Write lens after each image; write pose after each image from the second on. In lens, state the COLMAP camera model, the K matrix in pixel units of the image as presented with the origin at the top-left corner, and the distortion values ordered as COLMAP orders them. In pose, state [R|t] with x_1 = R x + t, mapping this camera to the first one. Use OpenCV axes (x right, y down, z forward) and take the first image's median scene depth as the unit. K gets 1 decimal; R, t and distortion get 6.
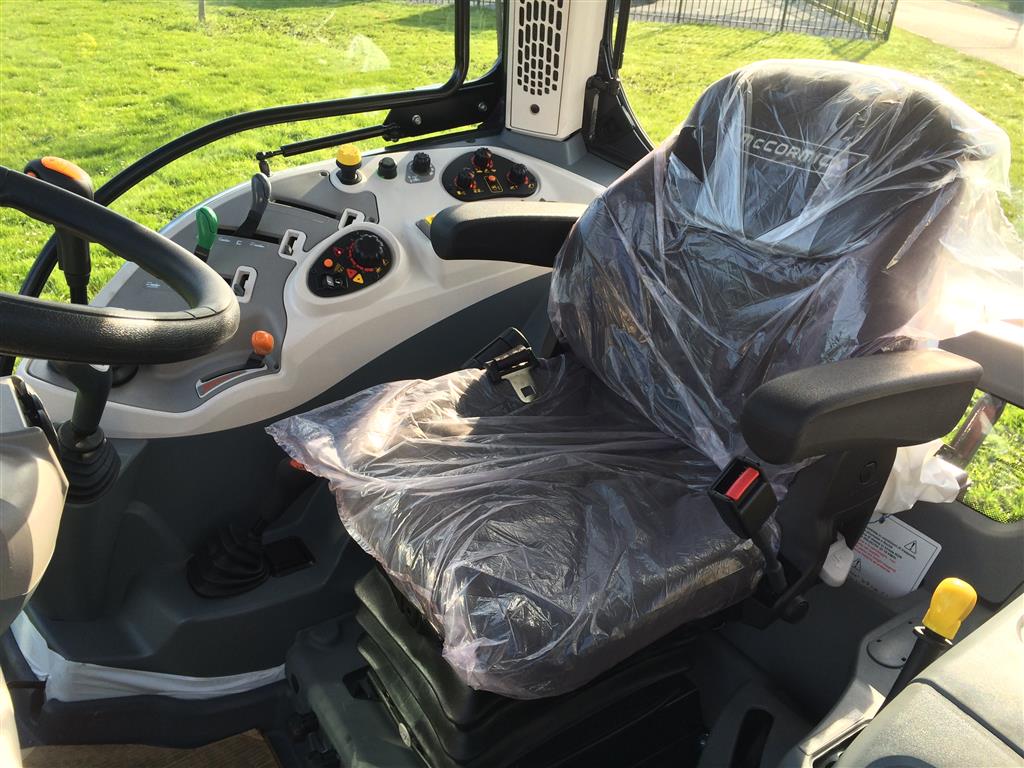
lens RADIAL K [[877.7, 0, 512.0], [0, 877.7, 384.0], [0, 0, 1]] dist [0.090837, -0.121183]
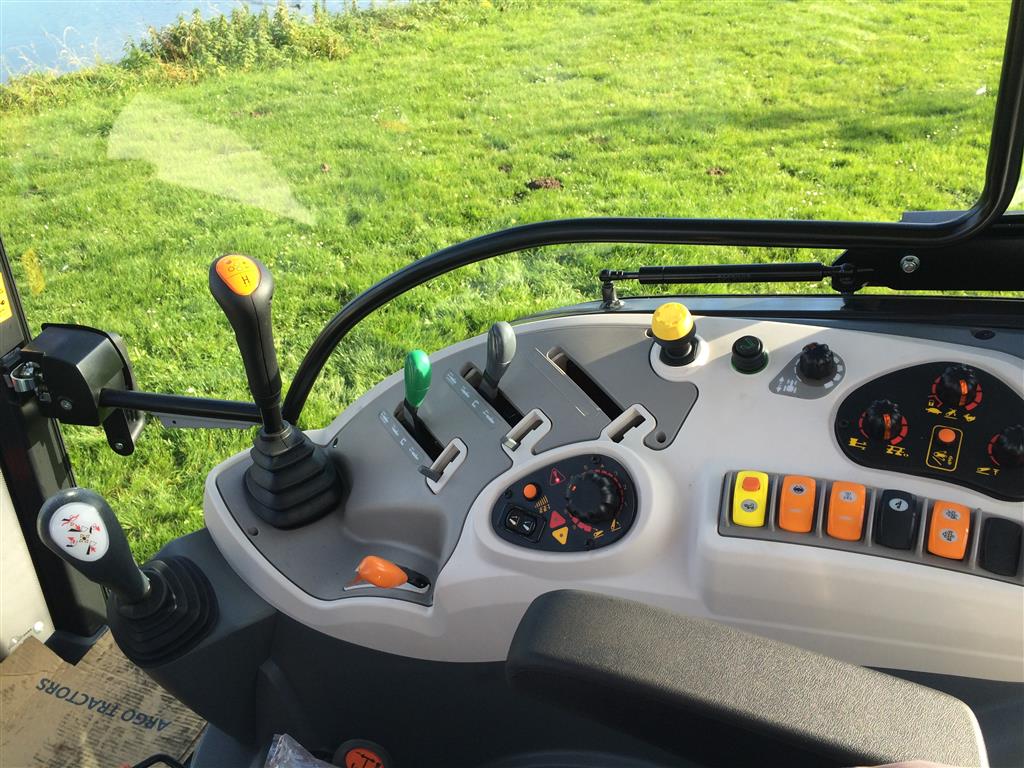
lens RADIAL K [[877.7, 0, 512.0], [0, 877.7, 384.0], [0, 0, 1]] dist [0.090837, -0.121183]
pose [[0.597042, 0.353889, -0.719933, 0.193876], [-0.305000, 0.930181, 0.204300, -0.319474], [0.741968, 0.097604, 0.663293, 0.562607]]
